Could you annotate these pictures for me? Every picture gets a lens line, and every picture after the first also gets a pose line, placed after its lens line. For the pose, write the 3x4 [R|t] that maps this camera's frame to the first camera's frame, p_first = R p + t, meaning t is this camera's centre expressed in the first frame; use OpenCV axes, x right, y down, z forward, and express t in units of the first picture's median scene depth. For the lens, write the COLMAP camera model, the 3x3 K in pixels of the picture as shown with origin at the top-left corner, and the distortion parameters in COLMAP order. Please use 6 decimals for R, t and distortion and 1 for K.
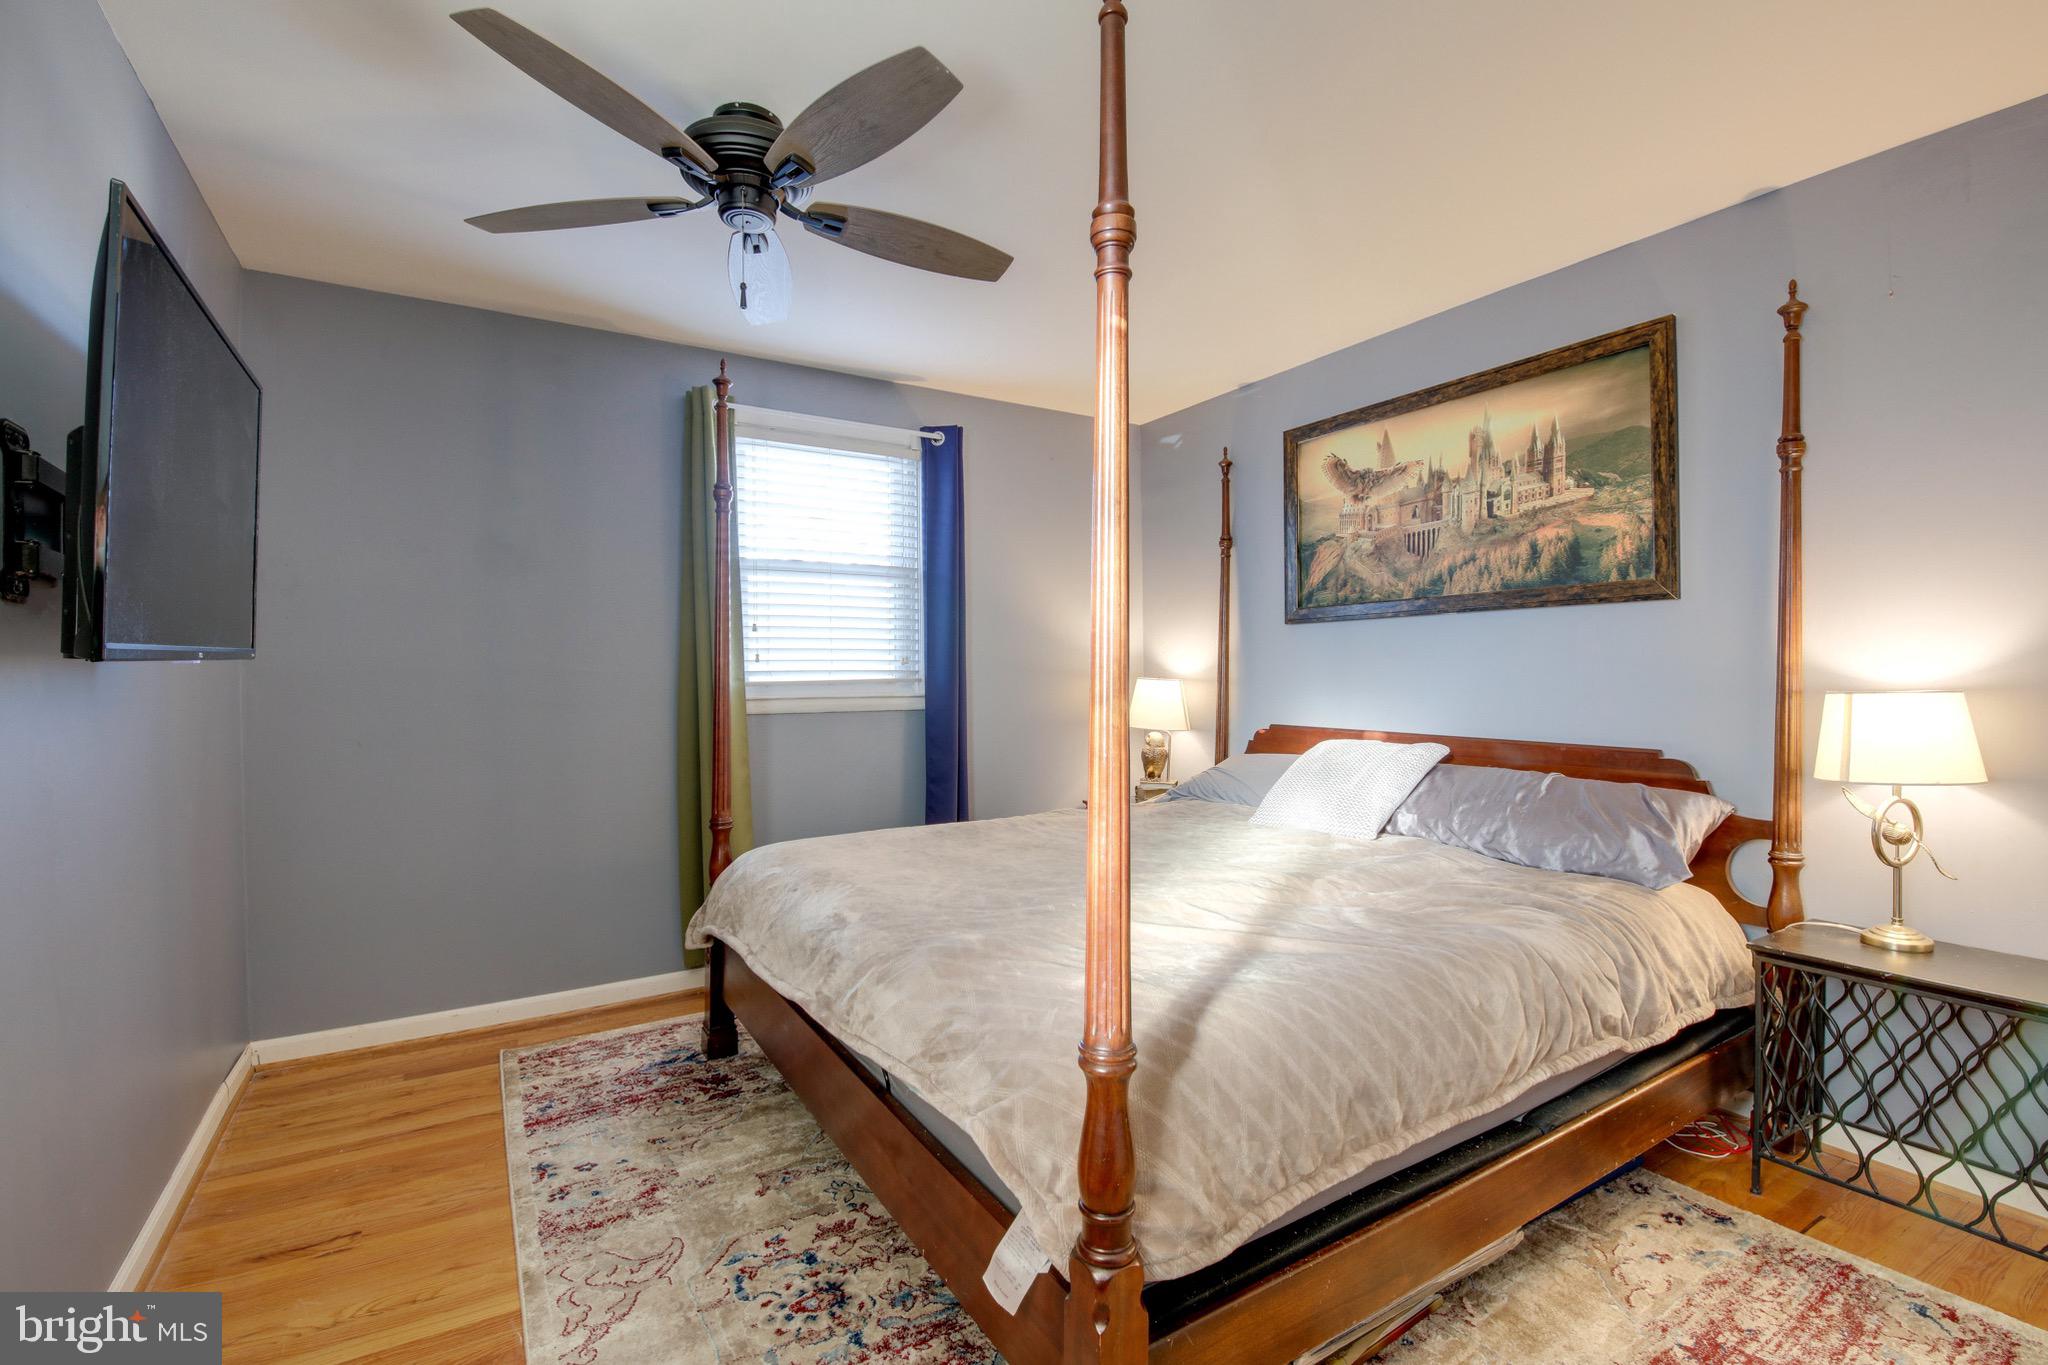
lens RADIAL K [[893.5, 0, 1023.7], [0, 893.5, 675.0], [0, 0, 1]] dist [-0.017127, -0.000303]
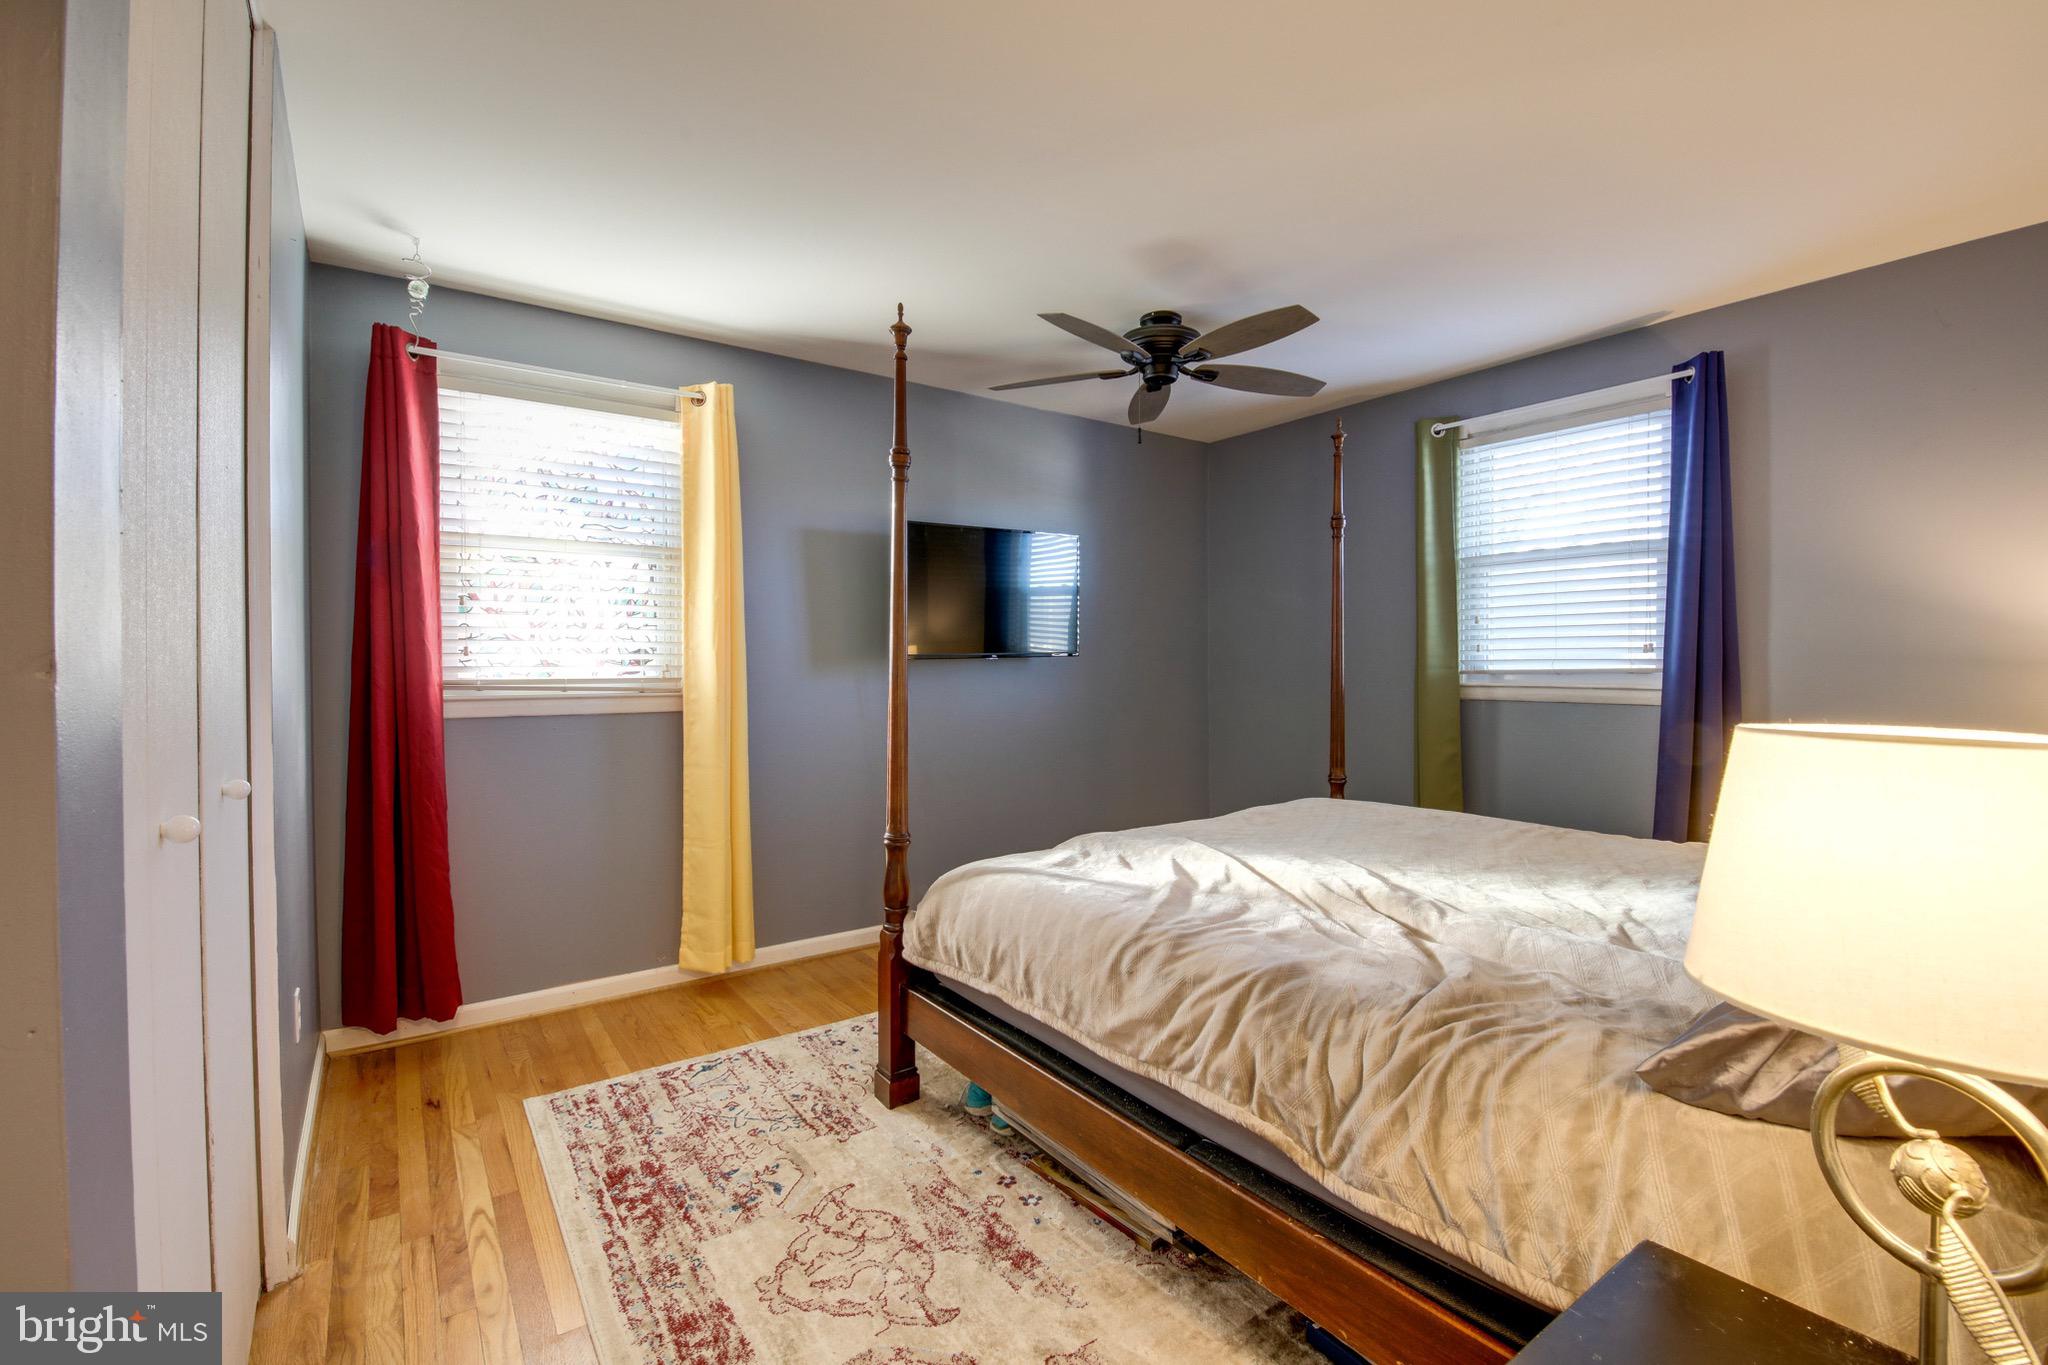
lens RADIAL K [[893.5, 0, 1023.7], [0, 893.5, 675.0], [0, 0, 1]] dist [-0.017127, -0.000303]
pose [[0.062929, 0.016921, -0.997875, 0.873403], [-0.000553, 0.999857, 0.016920, -0.006836], [0.998018, -0.000513, 0.062929, 0.447868]]
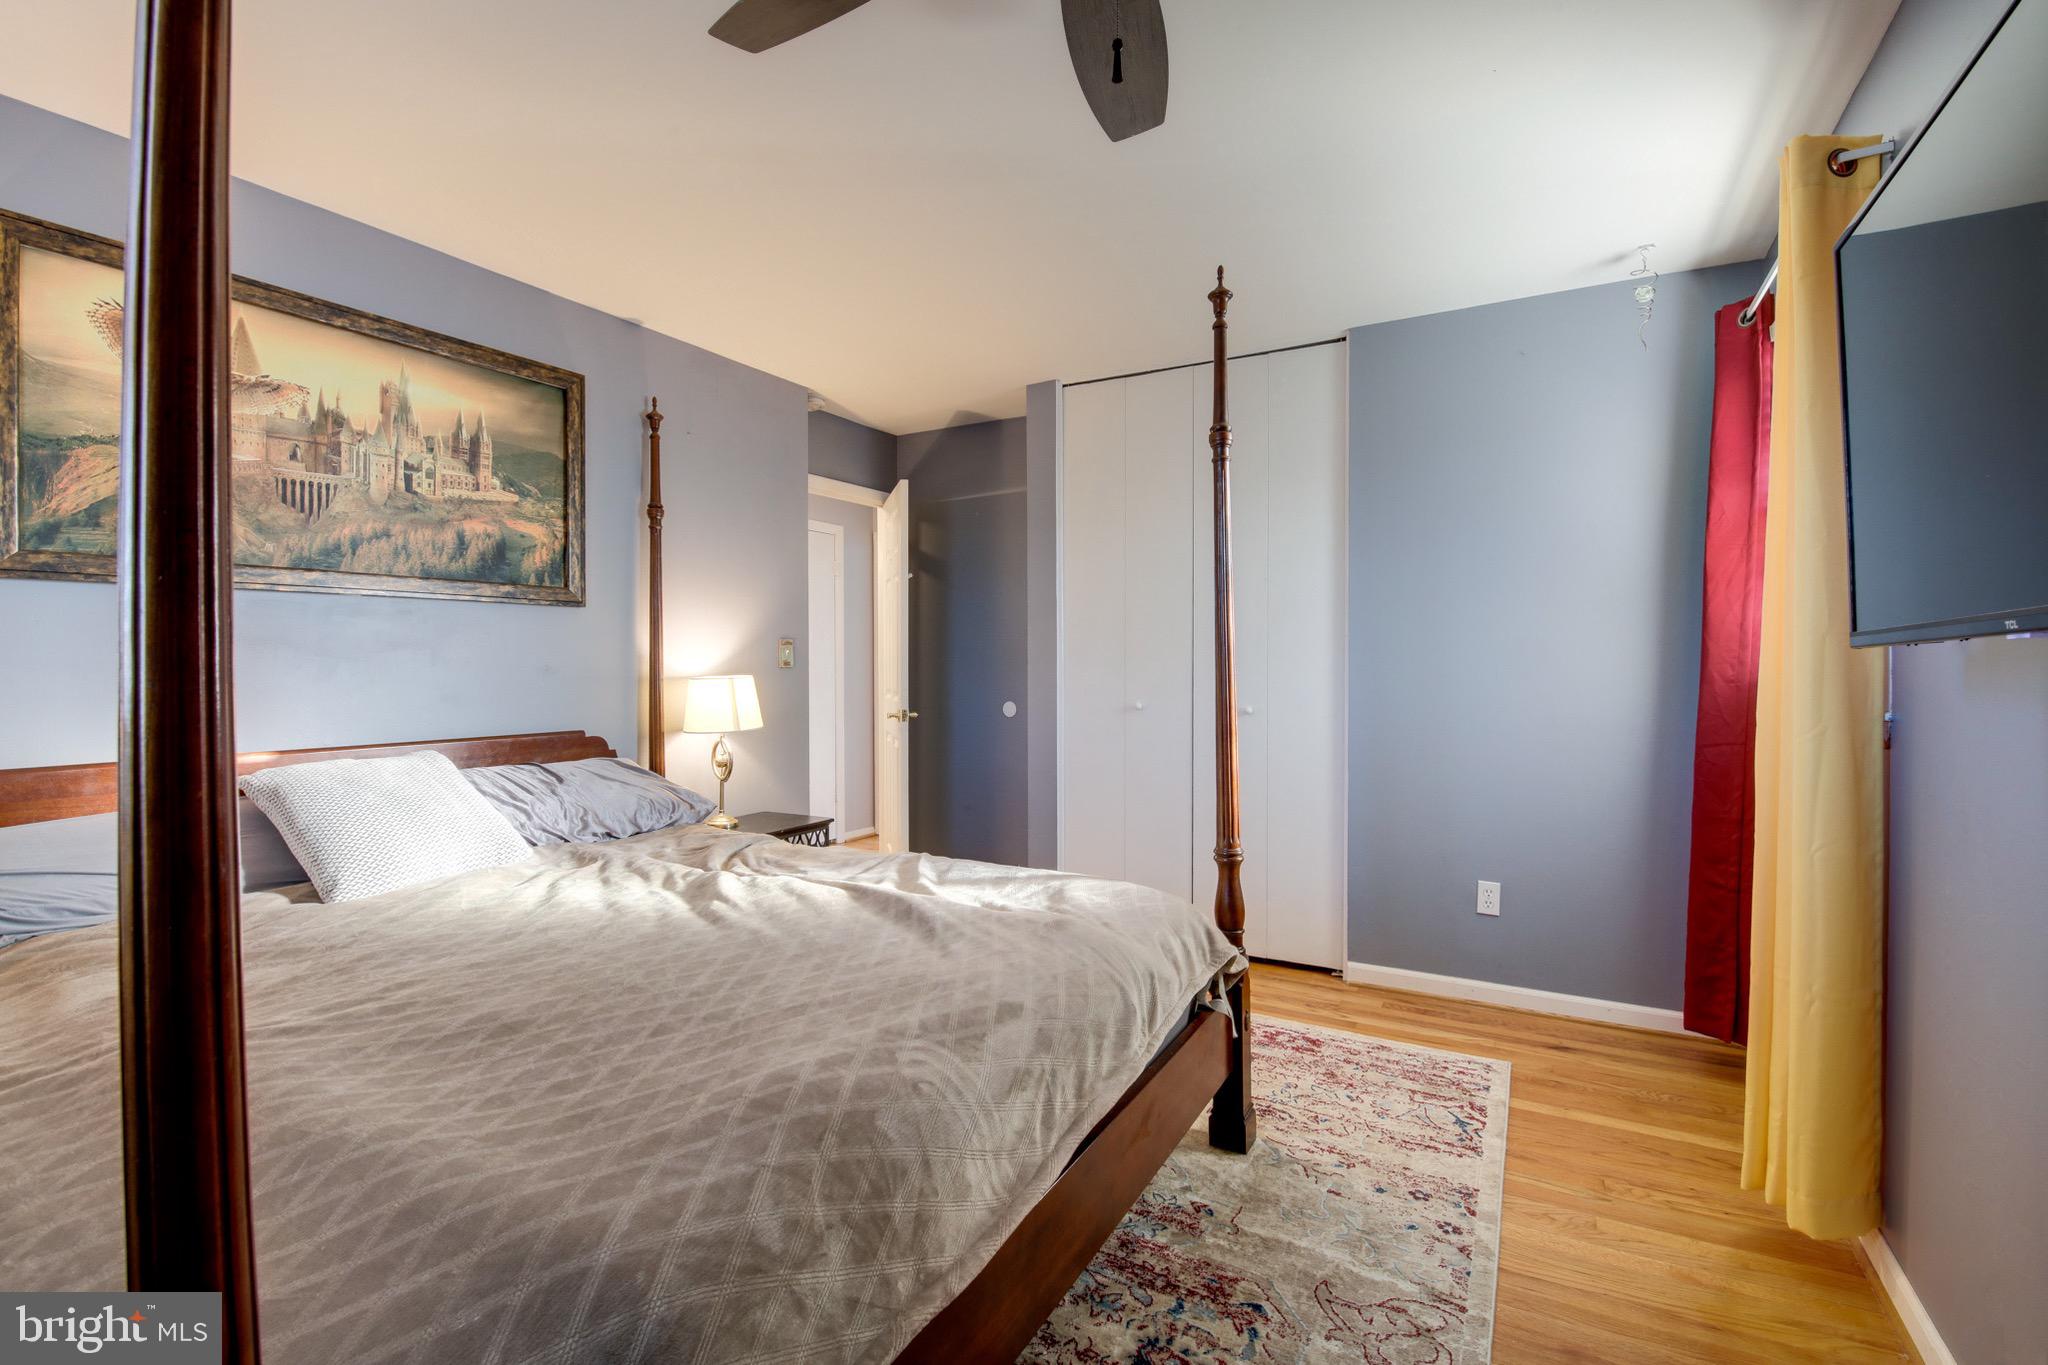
lens RADIAL K [[893.5, 0, 1023.7], [0, 893.5, 675.0], [0, 0, 1]] dist [-0.017127, -0.000303]
pose [[-0.472424, -0.006812, 0.881345, -0.550179], [0.007261, 0.999906, 0.011621, -0.001107], [-0.881342, 0.011890, -0.472330, 0.892523]]
